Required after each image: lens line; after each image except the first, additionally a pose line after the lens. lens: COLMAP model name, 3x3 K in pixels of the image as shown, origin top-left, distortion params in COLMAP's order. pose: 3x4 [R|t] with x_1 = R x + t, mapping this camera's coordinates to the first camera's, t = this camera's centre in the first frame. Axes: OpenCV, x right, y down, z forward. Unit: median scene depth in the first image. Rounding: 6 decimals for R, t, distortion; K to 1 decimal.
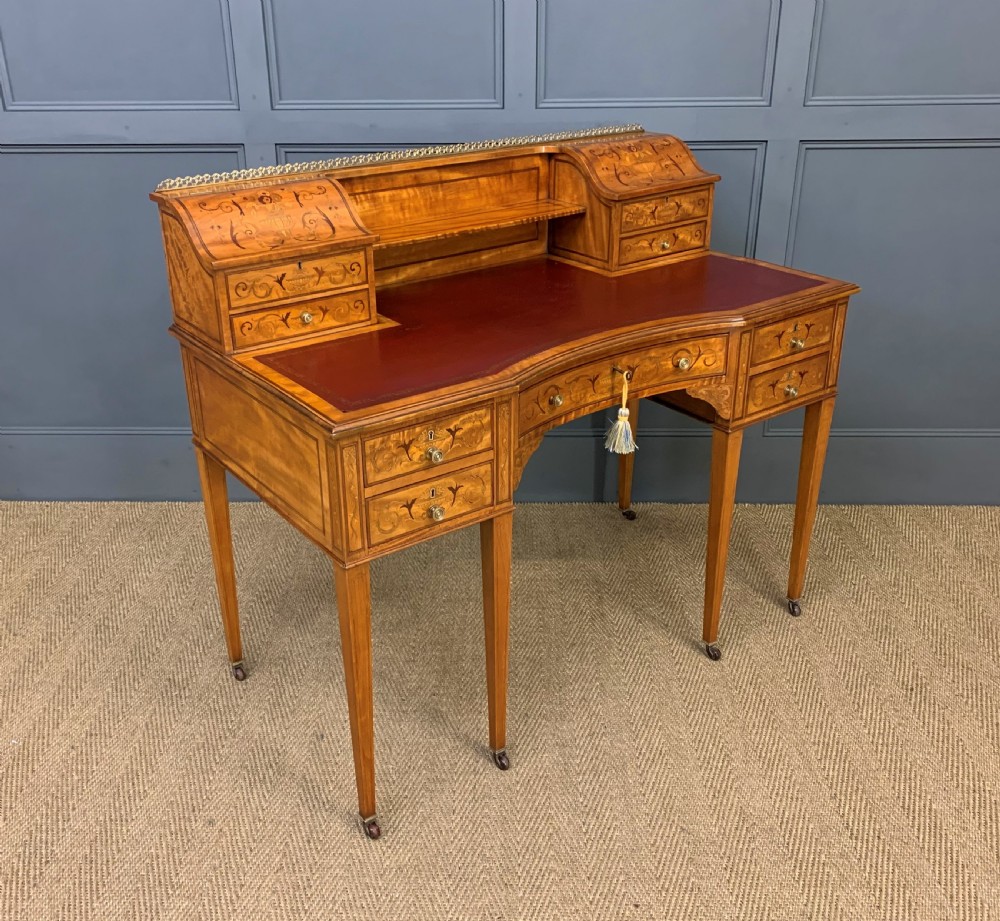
lens RADIAL K [[1053.9, 0, 471.1], [0, 1053.9, 475.4], [0, 0, 1]] dist [0.020380, 0.008821]
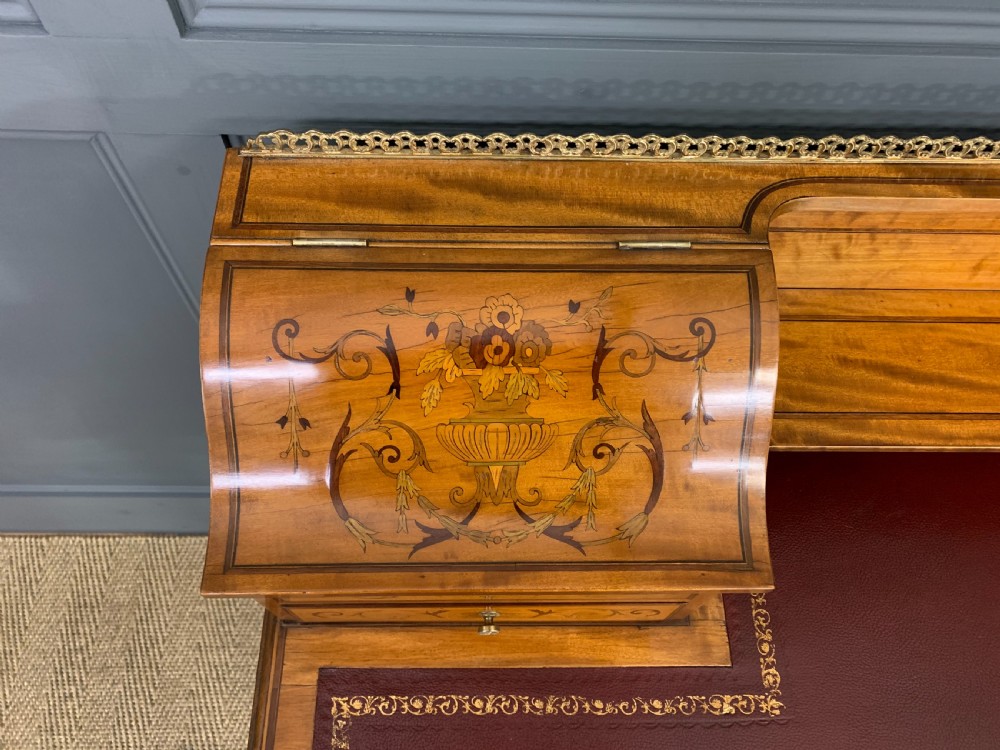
lens RADIAL K [[770.4, 0, 500.0], [0, 770.4, 375.0], [0, 0, 1]] dist [0.039865, -0.040402]
pose [[0.816912, 0.533501, -0.219159, -0.136000], [-0.297432, 0.715236, 0.632433, -0.392215], [0.494154, -0.451457, 0.742966, 0.813476]]
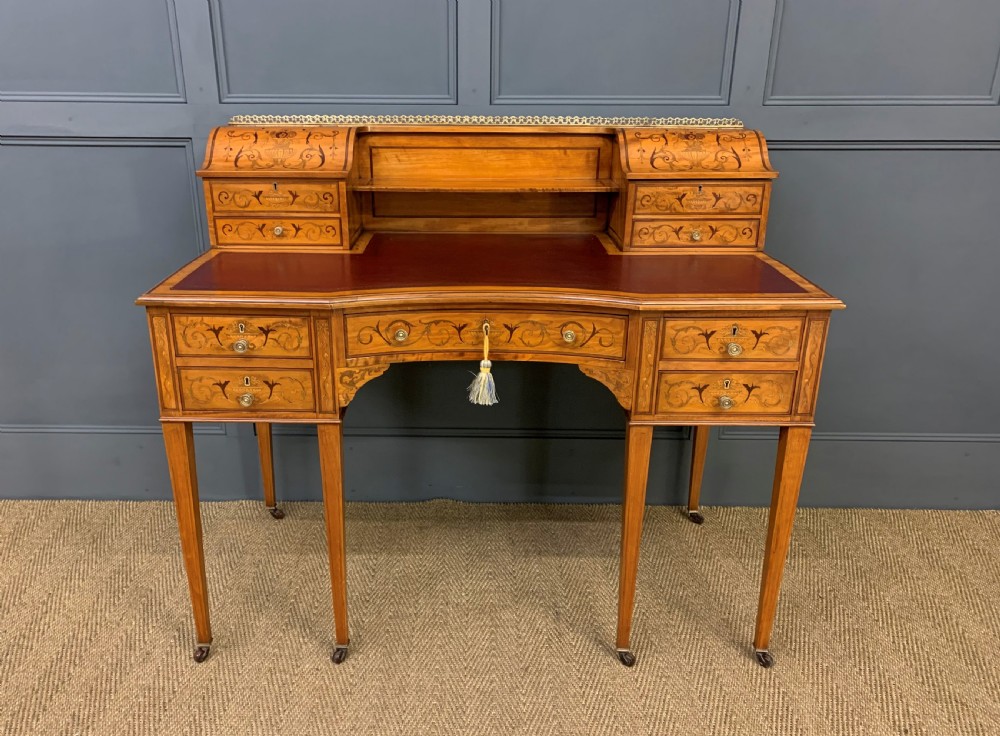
lens RADIAL K [[813.0, 0, 466.3], [0, 813.0, 390.9], [0, 0, 1]] dist [0.073111, -0.088165]
pose [[0.803802, 0.236925, -0.545683, 0.564172], [-0.270915, 0.962420, 0.018801, -0.047797], [0.529630, 0.132721, 0.837781, 0.343402]]
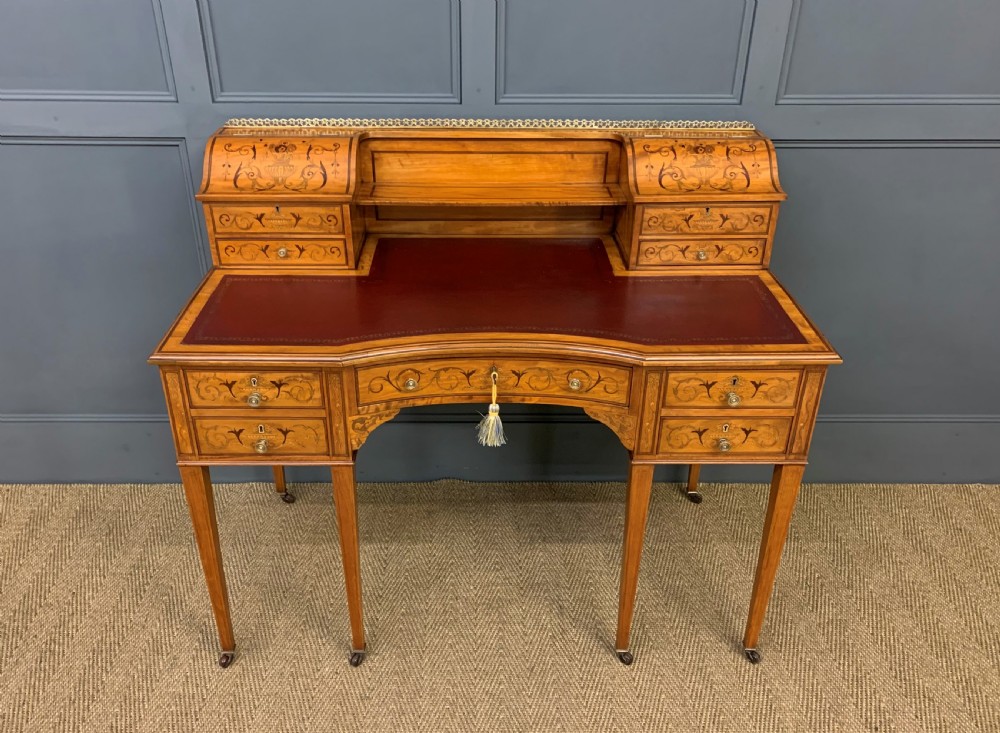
lens RADIAL K [[840.5, 0, 486.1], [0, 840.5, 384.0], [0, 0, 1]] dist [0.090334, -0.135403]
pose [[0.818107, 0.307896, -0.485696, 0.536288], [-0.265527, 0.951419, 0.155877, -0.214566], [0.510094, 0.001442, 0.860118, 0.285499]]
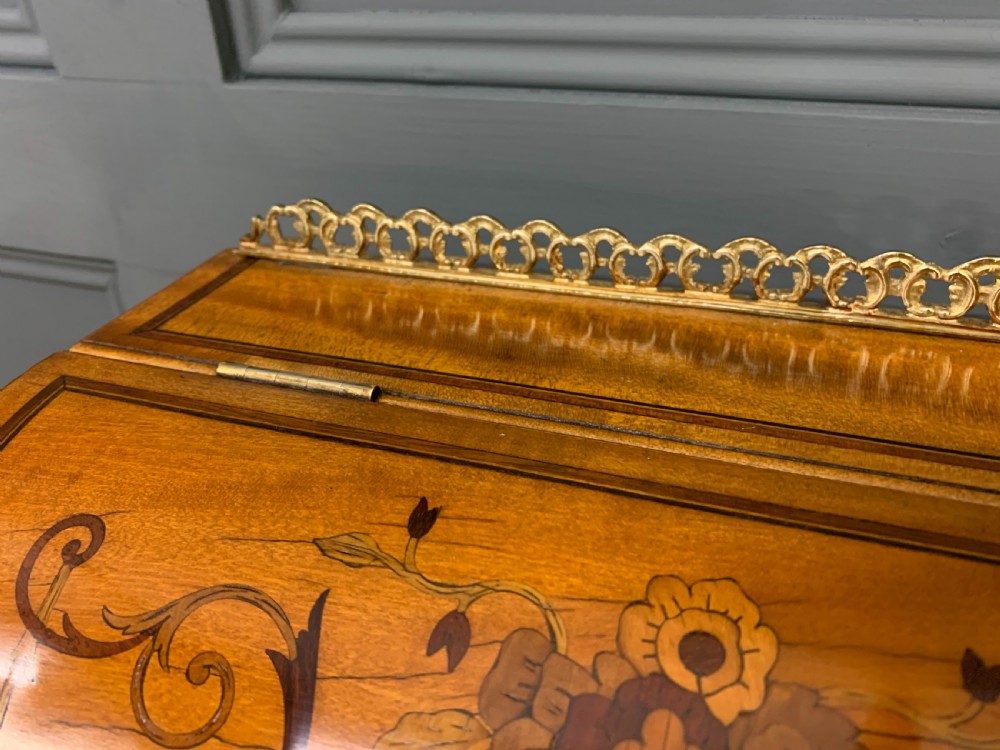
lens RADIAL K [[776.4, 0, 494.1], [0, 776.4, 390.2], [0, 0, 1]] dist [0.006093, 0.008624]
pose [[0.580406, 0.437029, -0.687120, -0.168678], [-0.339617, 0.896812, 0.283527, -0.294452], [0.740127, 0.068797, 0.668938, 0.931249]]
